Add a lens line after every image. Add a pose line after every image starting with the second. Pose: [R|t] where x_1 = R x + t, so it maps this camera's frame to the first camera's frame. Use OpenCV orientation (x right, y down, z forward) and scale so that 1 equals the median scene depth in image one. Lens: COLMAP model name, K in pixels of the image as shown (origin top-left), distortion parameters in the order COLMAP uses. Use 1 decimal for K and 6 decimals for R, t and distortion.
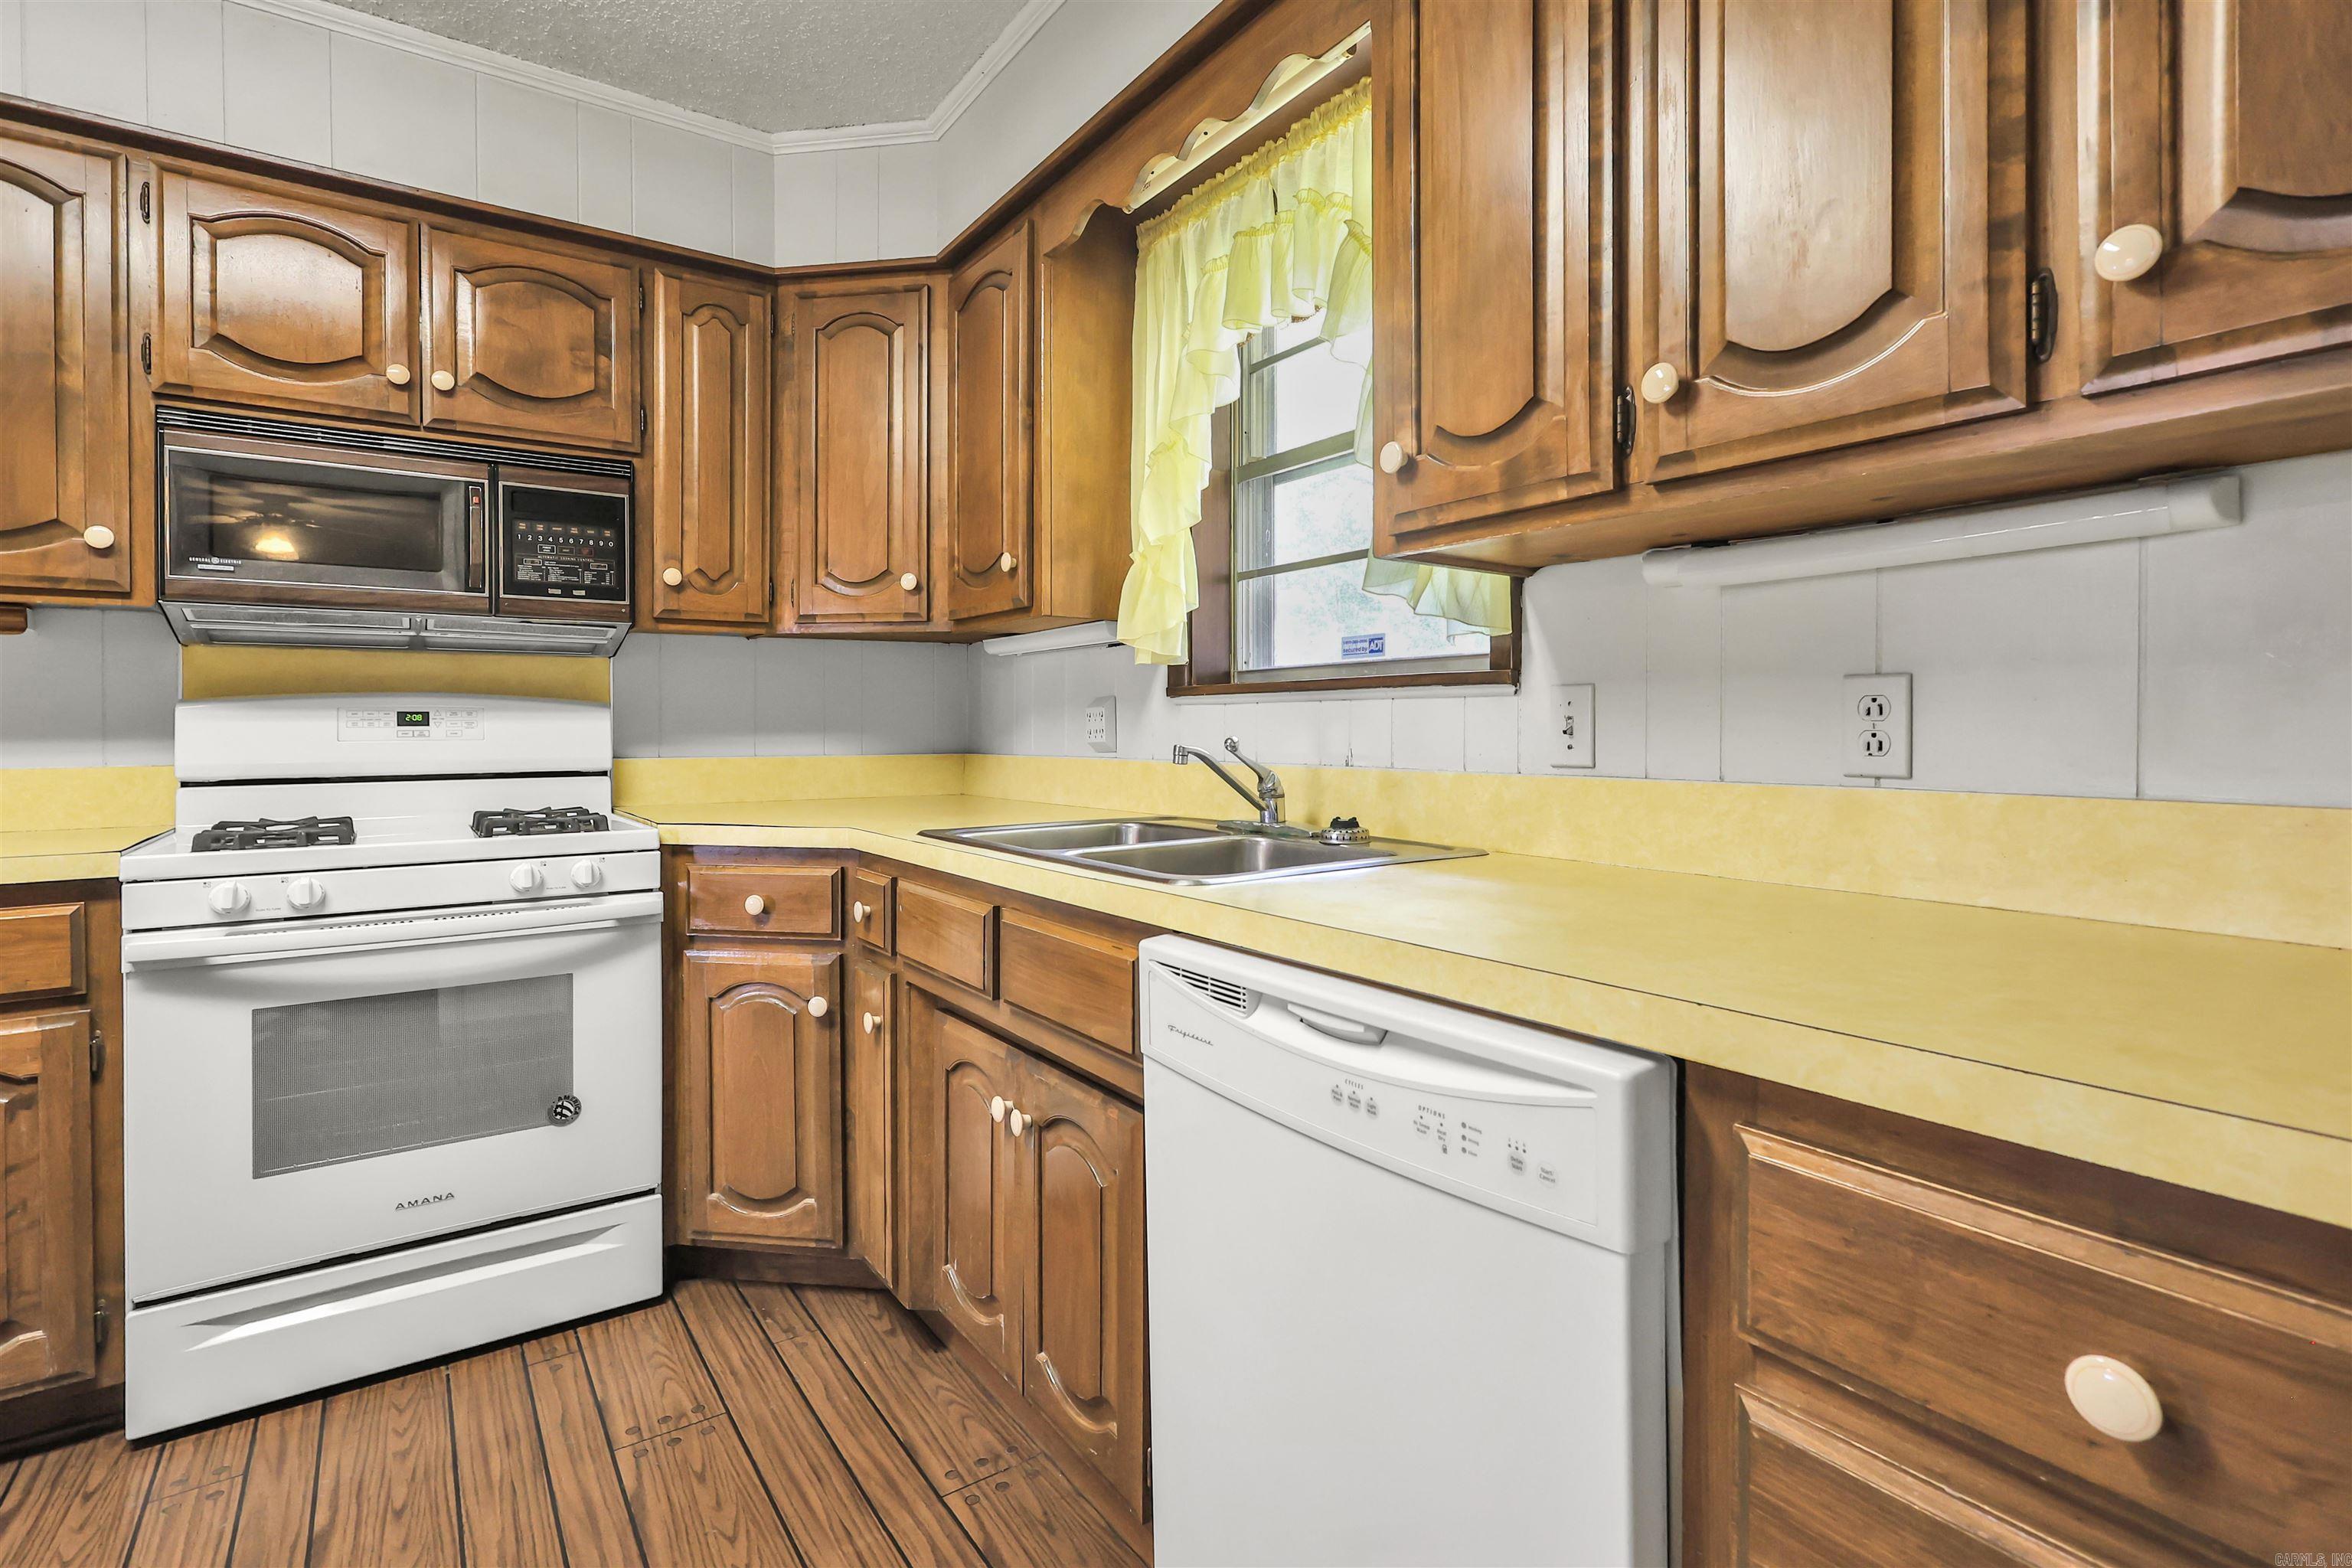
lens RADIAL K [[1107.3, 0, 1211.4], [0, 1107.3, 737.6], [0, 0, 1]] dist [0.003551, -0.000586]
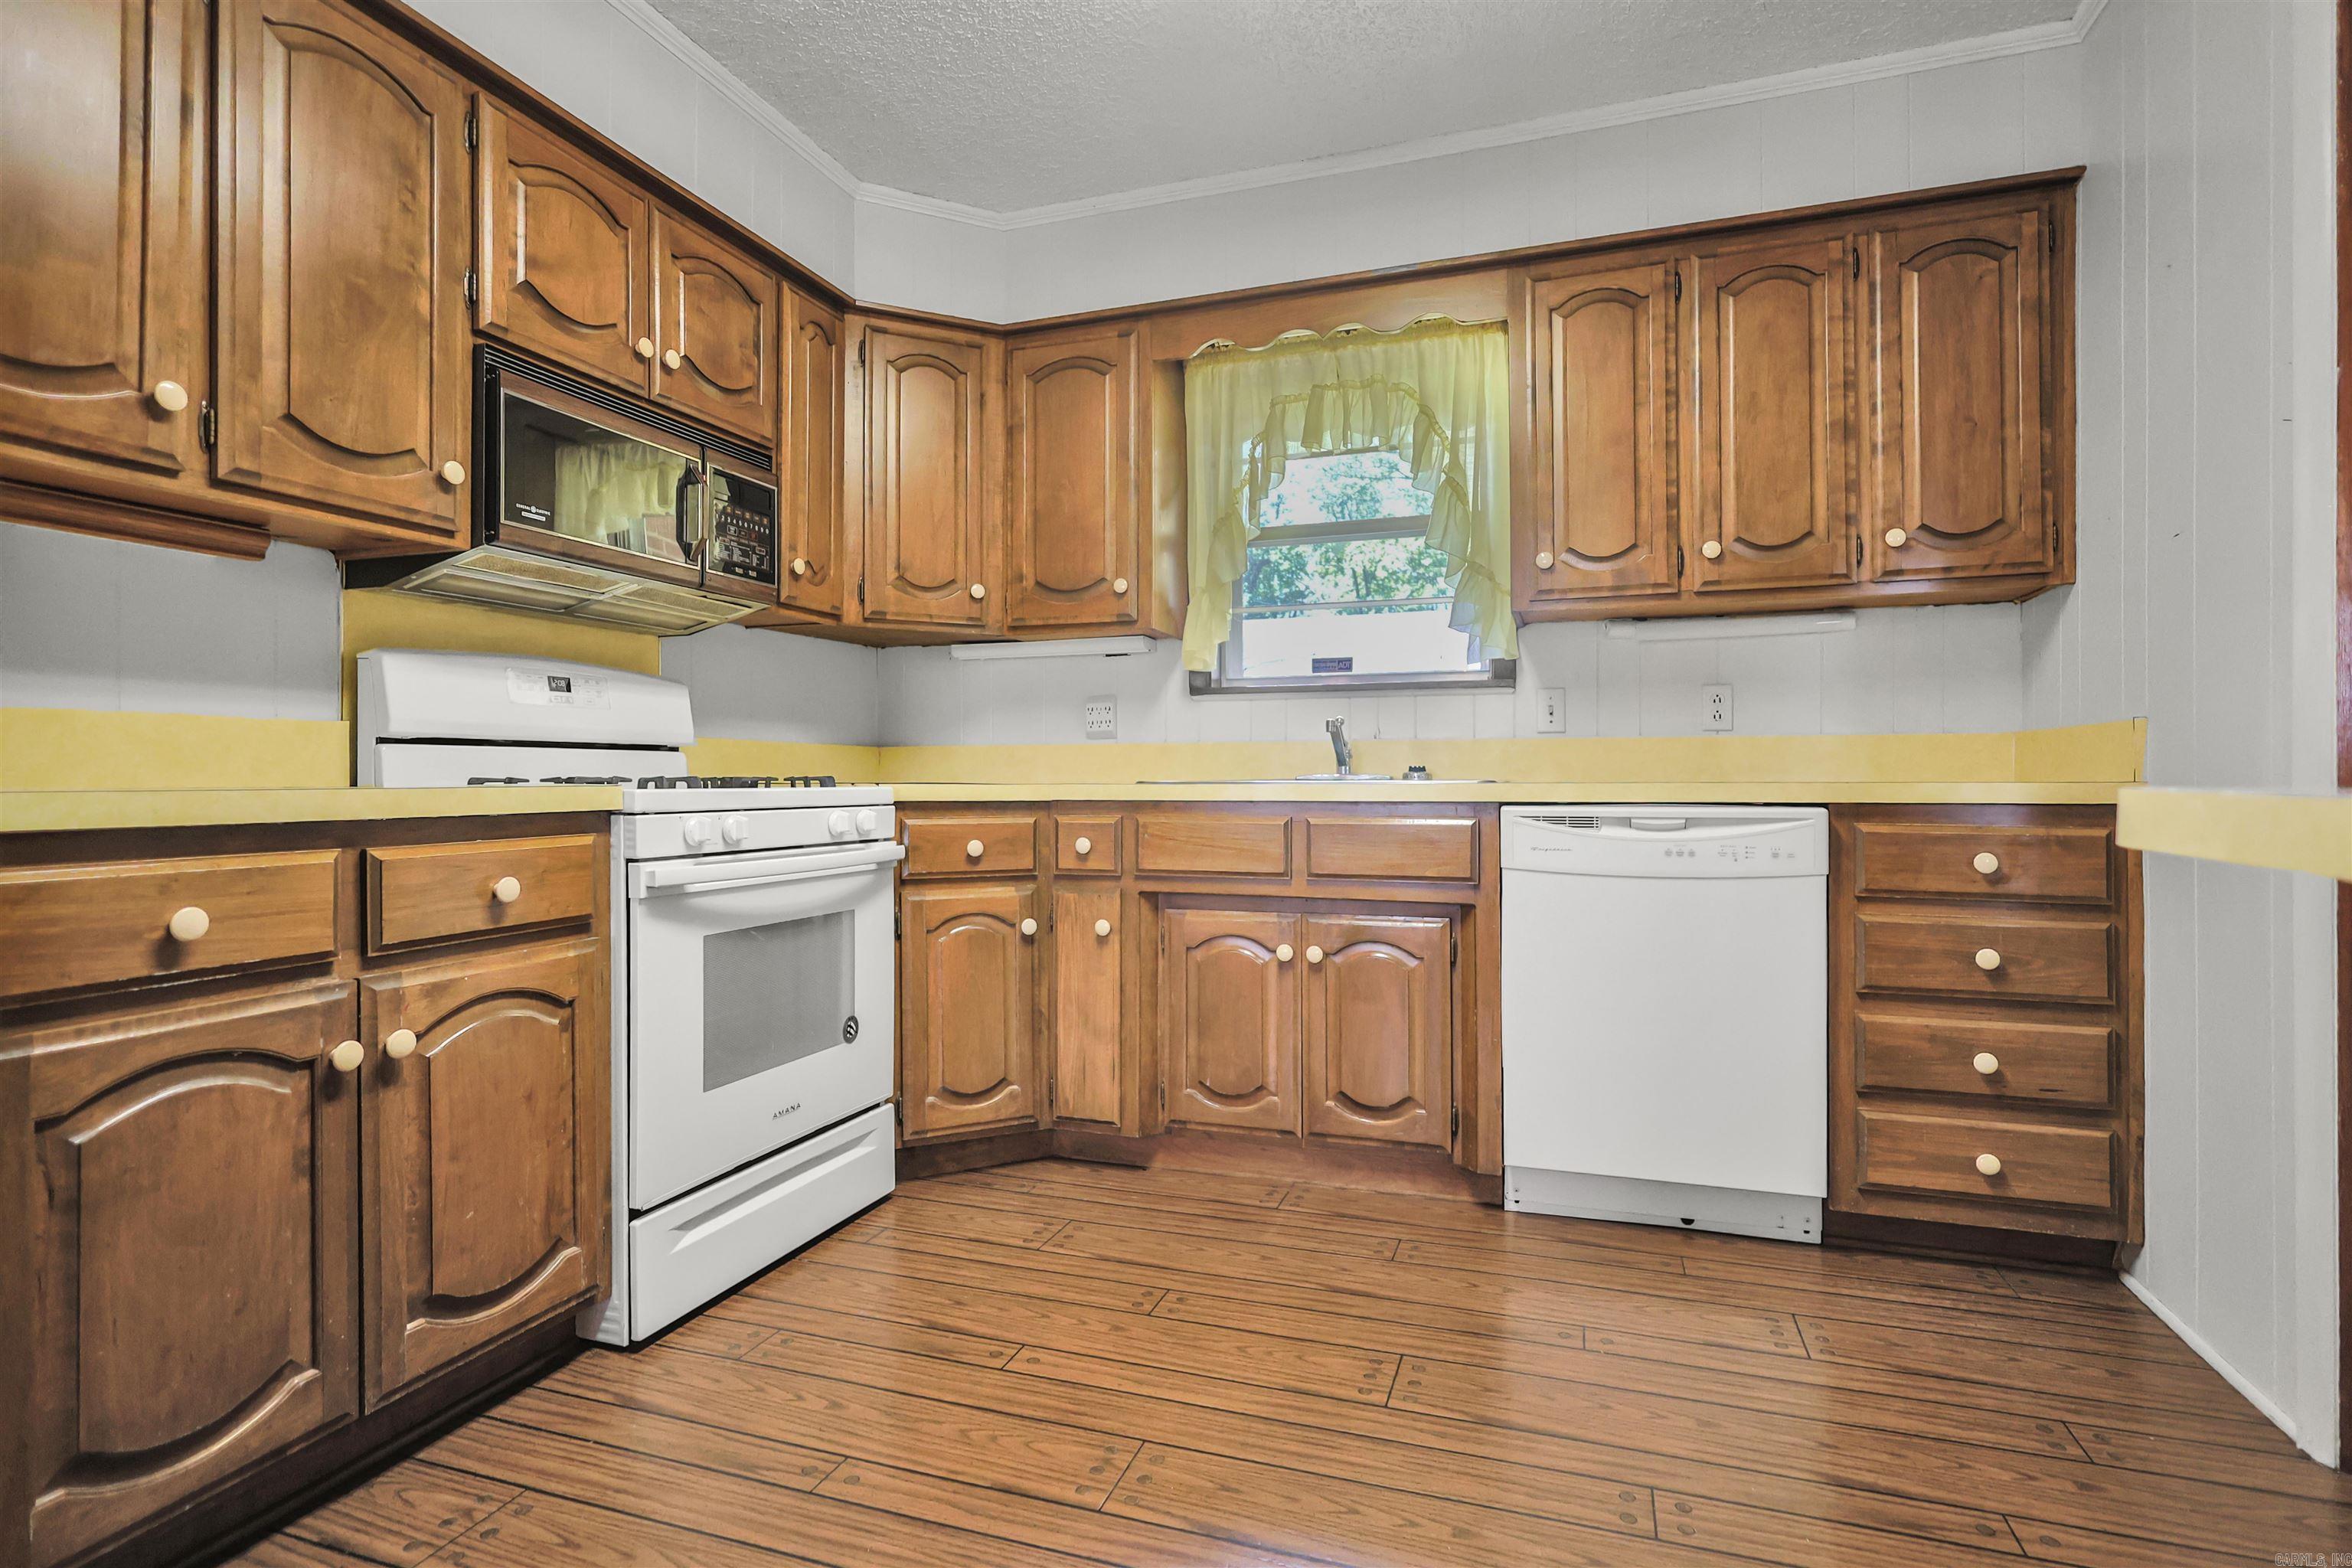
lens RADIAL K [[1107.3, 0, 1226.8], [0, 1107.3, 770.0], [0, 0, 1]] dist [0.003551, -0.000586]
pose [[0.818640, 0.003464, 0.574297, -0.909821], [0.005293, 0.999894, -0.013577, 0.085624], [-0.574283, 0.014154, 0.818535, -0.156191]]
